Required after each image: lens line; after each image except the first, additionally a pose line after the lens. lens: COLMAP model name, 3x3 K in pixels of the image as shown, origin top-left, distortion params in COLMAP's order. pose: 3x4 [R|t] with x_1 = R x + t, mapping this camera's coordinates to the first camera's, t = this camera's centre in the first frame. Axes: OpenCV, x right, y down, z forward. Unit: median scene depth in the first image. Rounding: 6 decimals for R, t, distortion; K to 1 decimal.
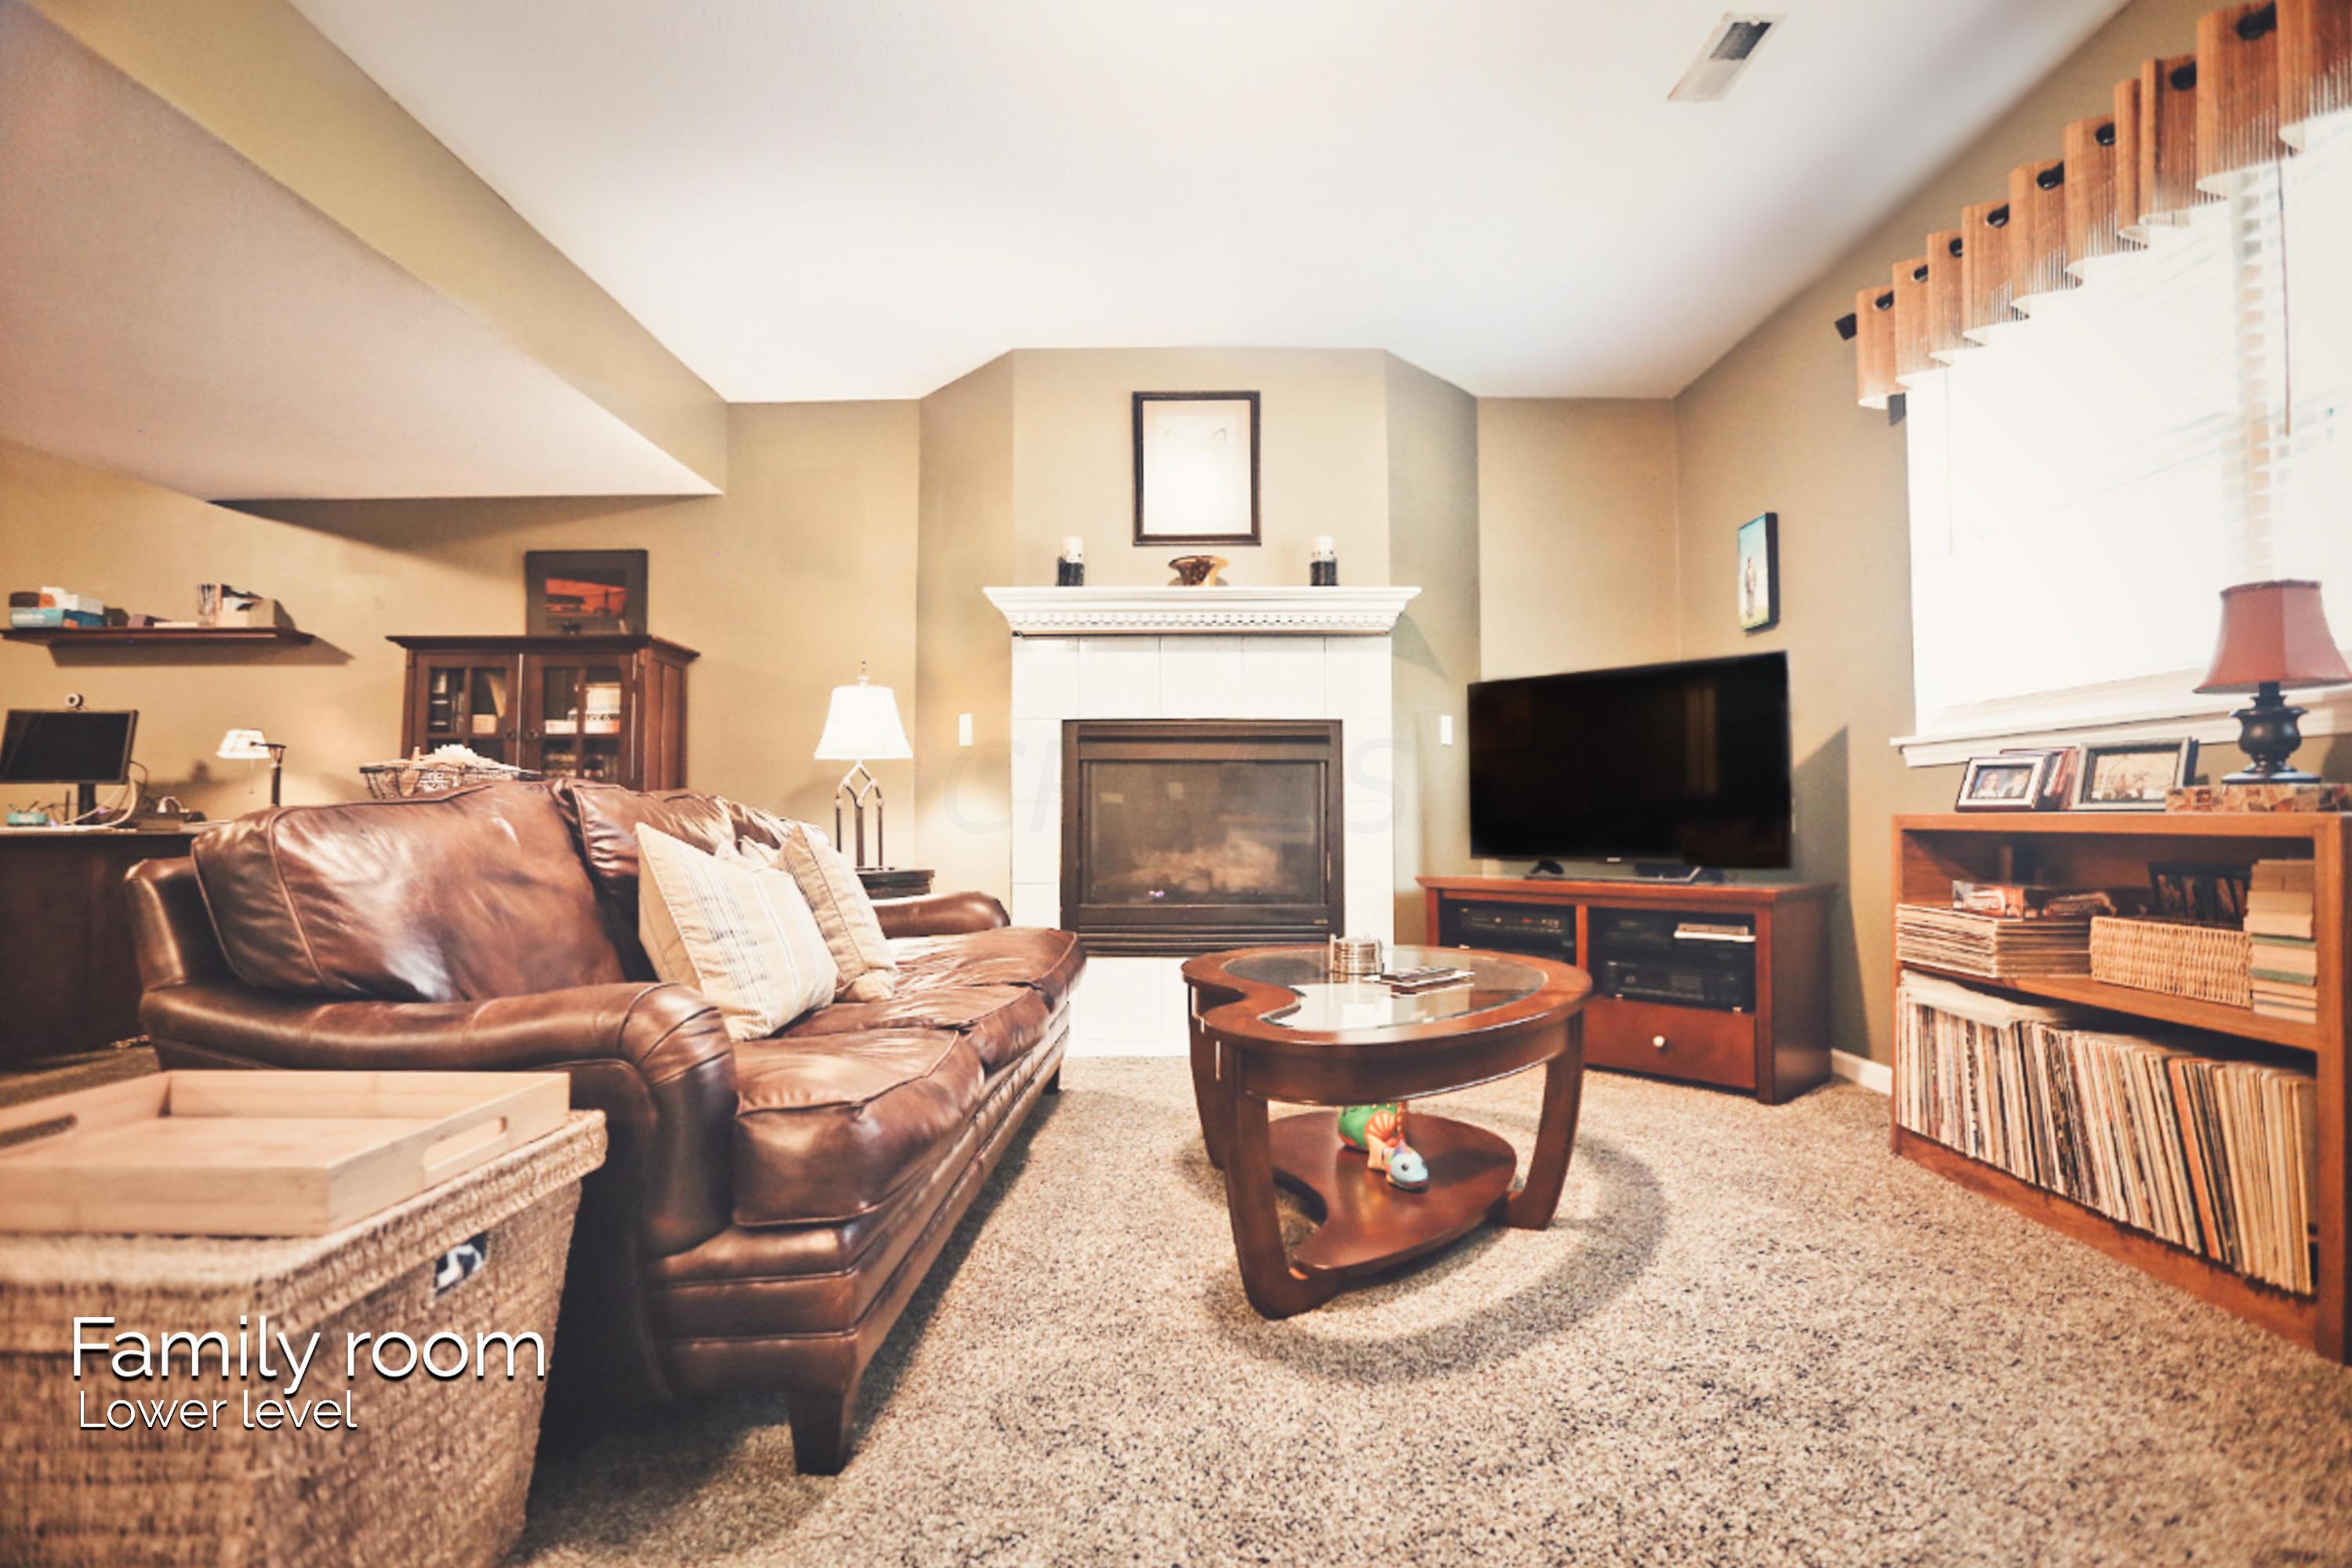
lens RADIAL K [[1084.2, 0, 1176.0], [0, 1084.2, 784.0], [0, 0, 1]] dist [-0.070035, 0.036960]
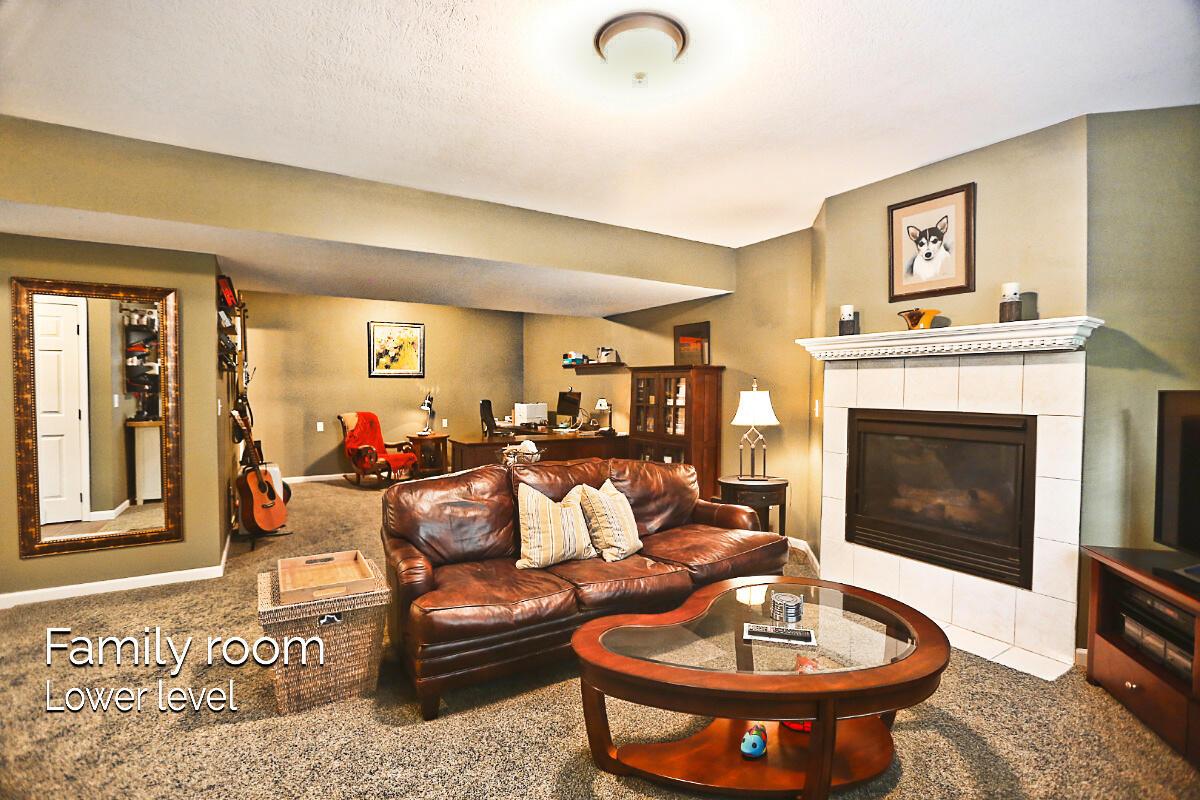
lens RADIAL K [[553.2, 0, 600.0], [0, 553.2, 400.0], [0, 0, 1]] dist [-0.070035, 0.036960]
pose [[0.536544, 0.020952, -0.843612, 0.421117], [0.027925, 0.998703, 0.042564, -0.121110], [0.843410, -0.046395, 0.535263, 0.187396]]
